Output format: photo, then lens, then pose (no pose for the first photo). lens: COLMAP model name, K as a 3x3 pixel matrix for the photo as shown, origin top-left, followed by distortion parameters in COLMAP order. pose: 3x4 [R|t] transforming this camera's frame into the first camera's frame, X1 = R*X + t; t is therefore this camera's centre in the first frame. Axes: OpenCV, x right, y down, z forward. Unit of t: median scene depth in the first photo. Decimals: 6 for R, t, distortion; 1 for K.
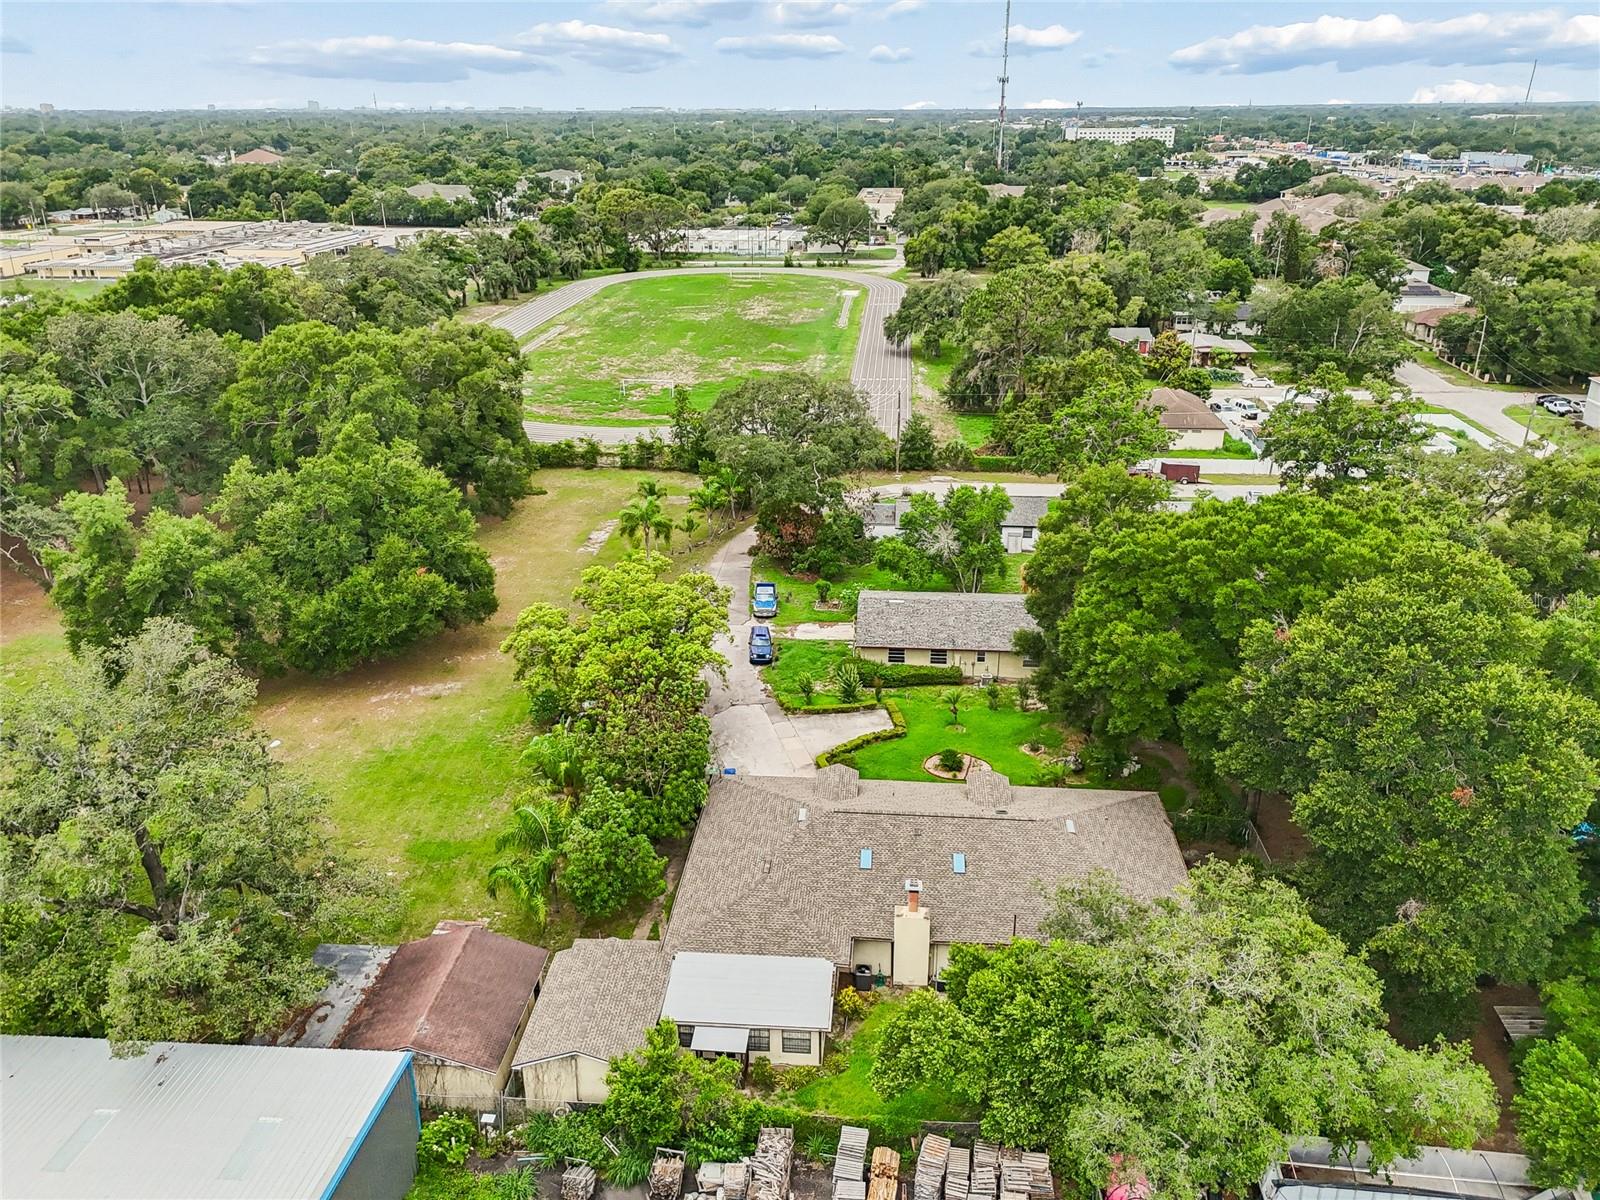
lens RADIAL K [[1216.0, 0, 794.0], [0, 1216.0, 575.8], [0, 0, 1]] dist [0.079154, -0.095694]
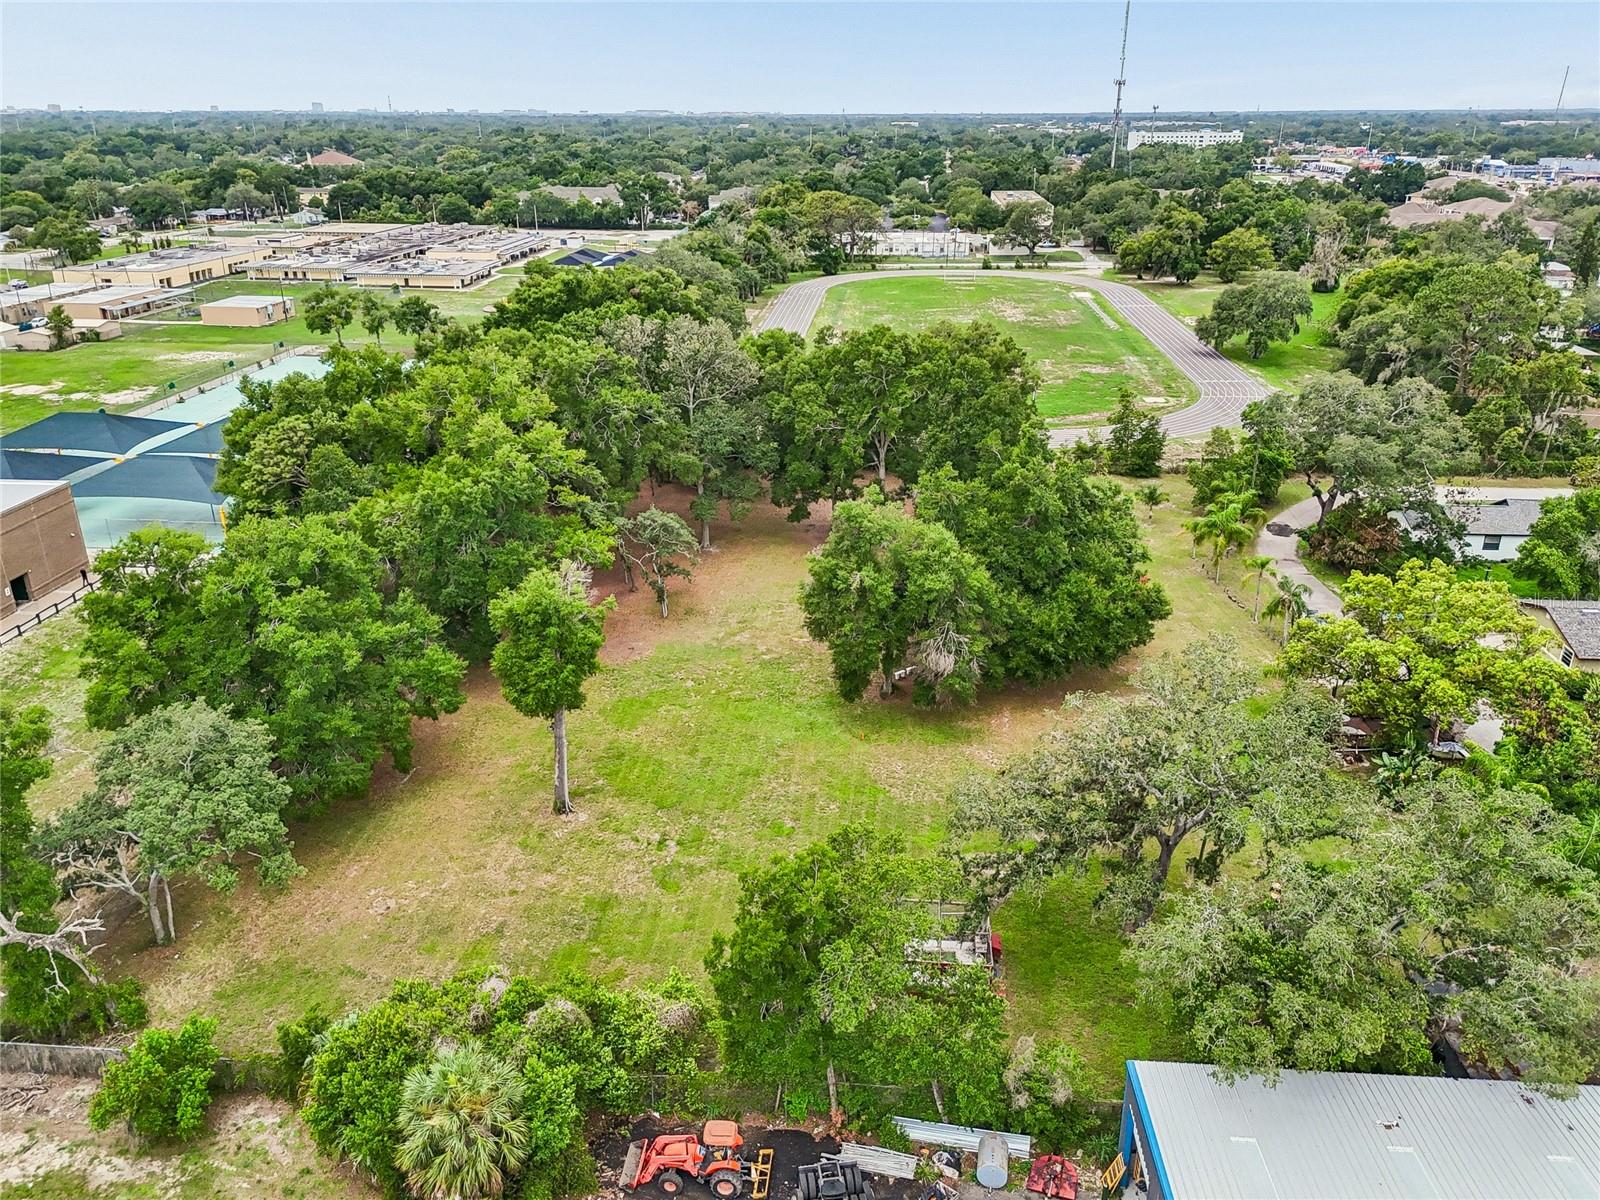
lens RADIAL K [[1216.0, 0, 794.0], [0, 1216.0, 575.8], [0, 0, 1]] dist [0.079154, -0.095694]
pose [[0.999922, 0.000013, 0.012469, -0.601955], [0.000016, 0.999997, -0.002322, -0.003138], [-0.012469, 0.002322, 0.999920, 0.022021]]
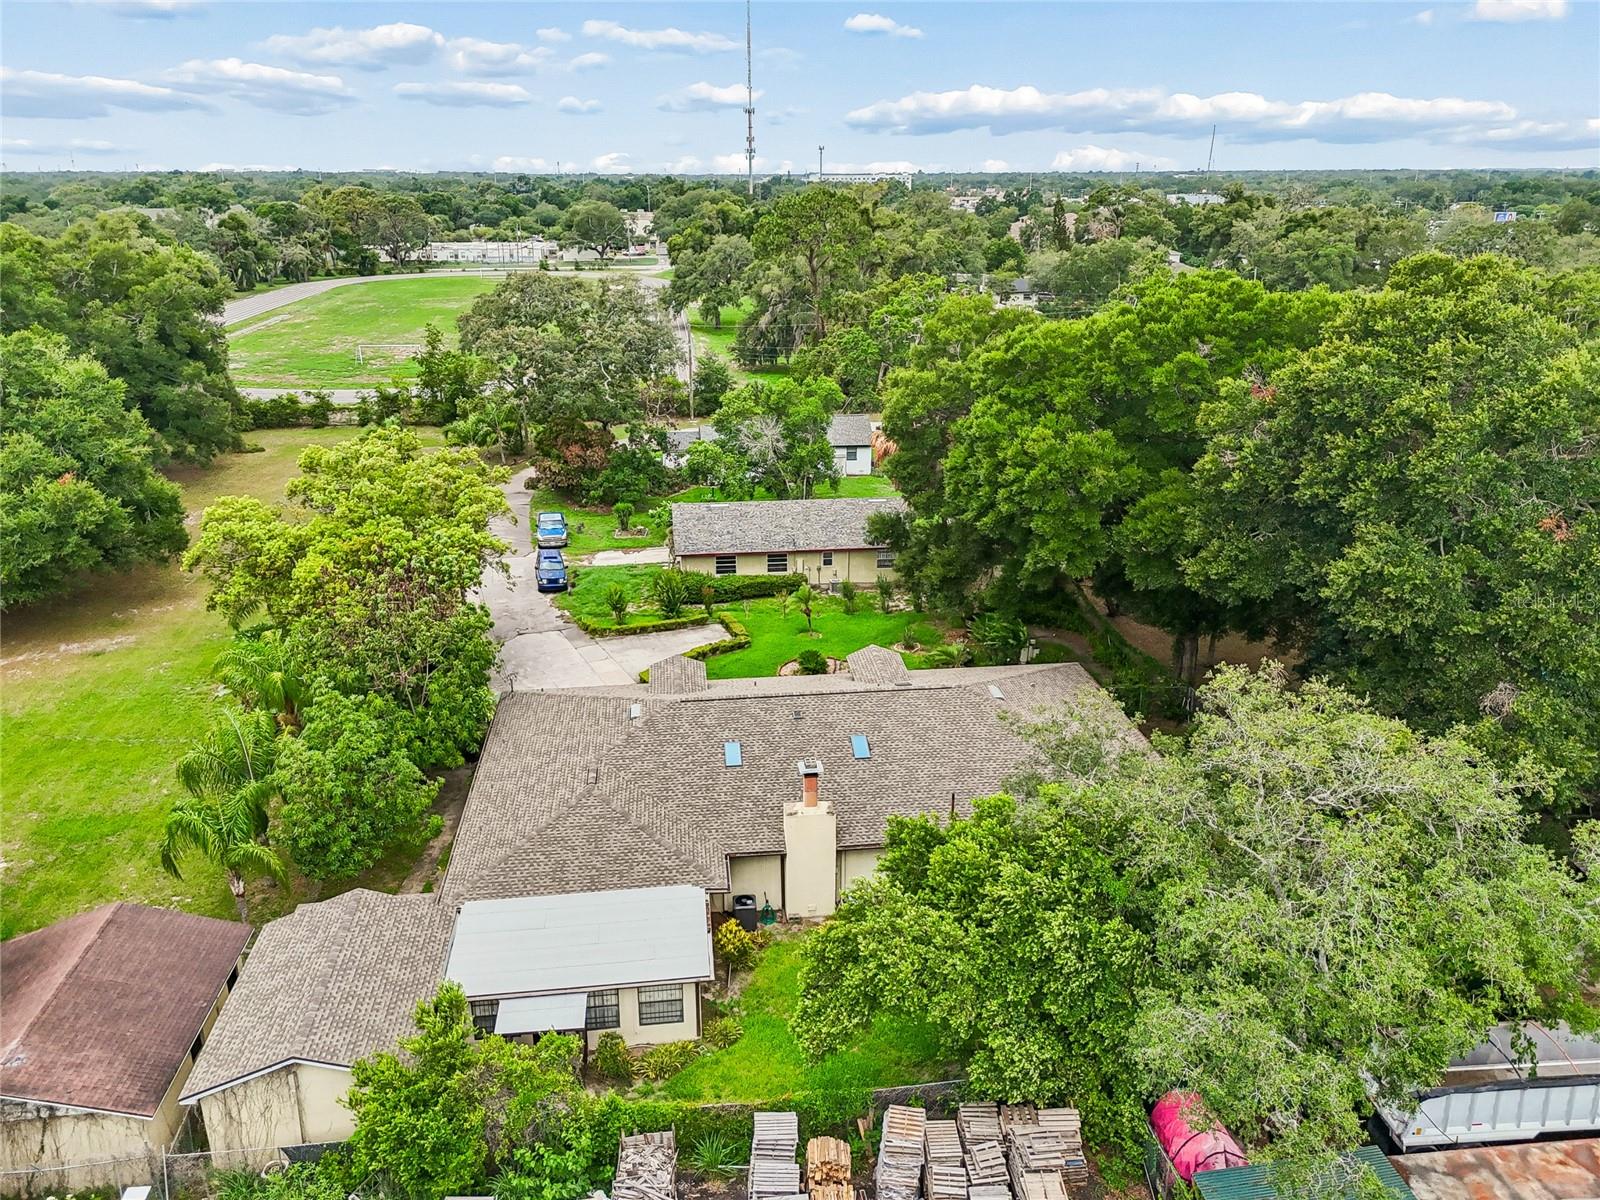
lens RADIAL K [[1210.6, 0, 799.9], [0, 1210.6, 570.4], [0, 0, 1]] dist [0.081716, -0.079844]
pose [[0.979477, -0.058700, 0.192818, -0.023608], [0.069131, 0.996461, -0.047816, 0.116870], [-0.189329, 0.060164, 0.980069, 0.211904]]
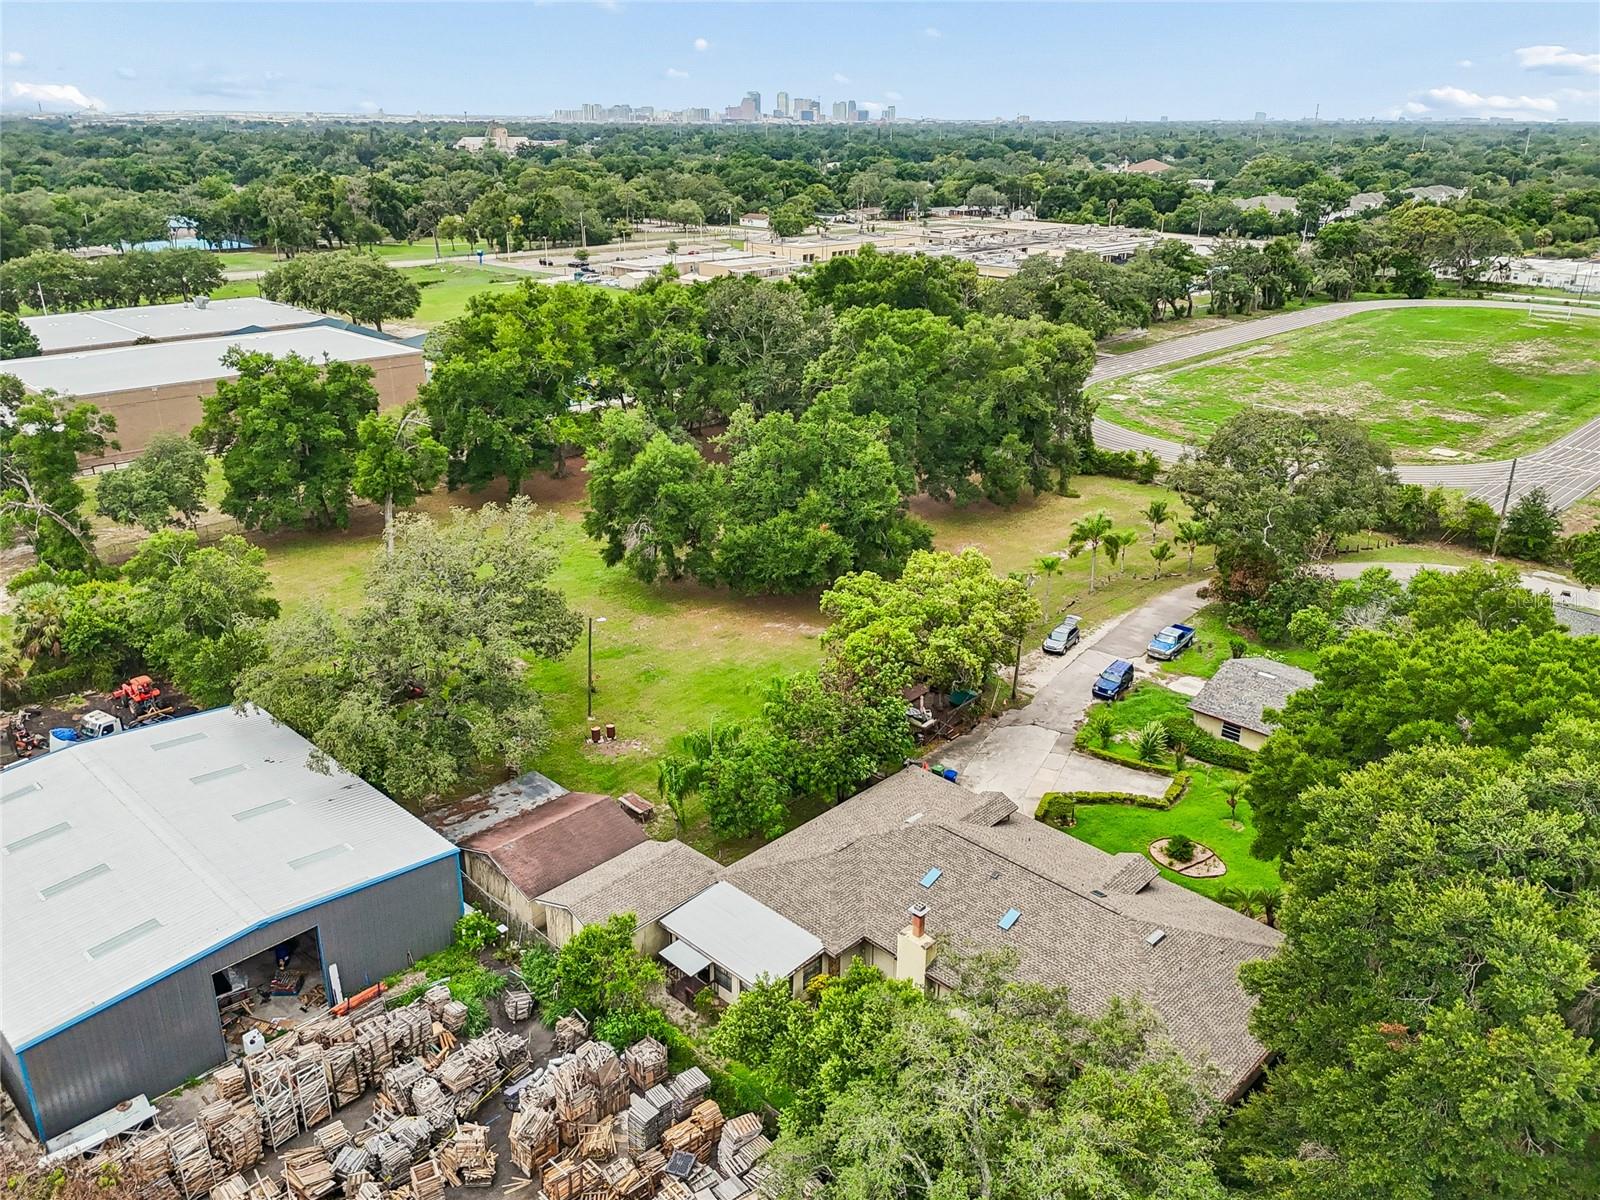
lens RADIAL K [[1216.0, 0, 794.0], [0, 1216.0, 575.8], [0, 0, 1]] dist [0.079154, -0.095694]
pose [[0.765726, 0.232420, -0.599704, 0.366020], [-0.237290, 0.968733, 0.072459, -0.034464], [0.597793, 0.086819, 0.796935, 0.095666]]
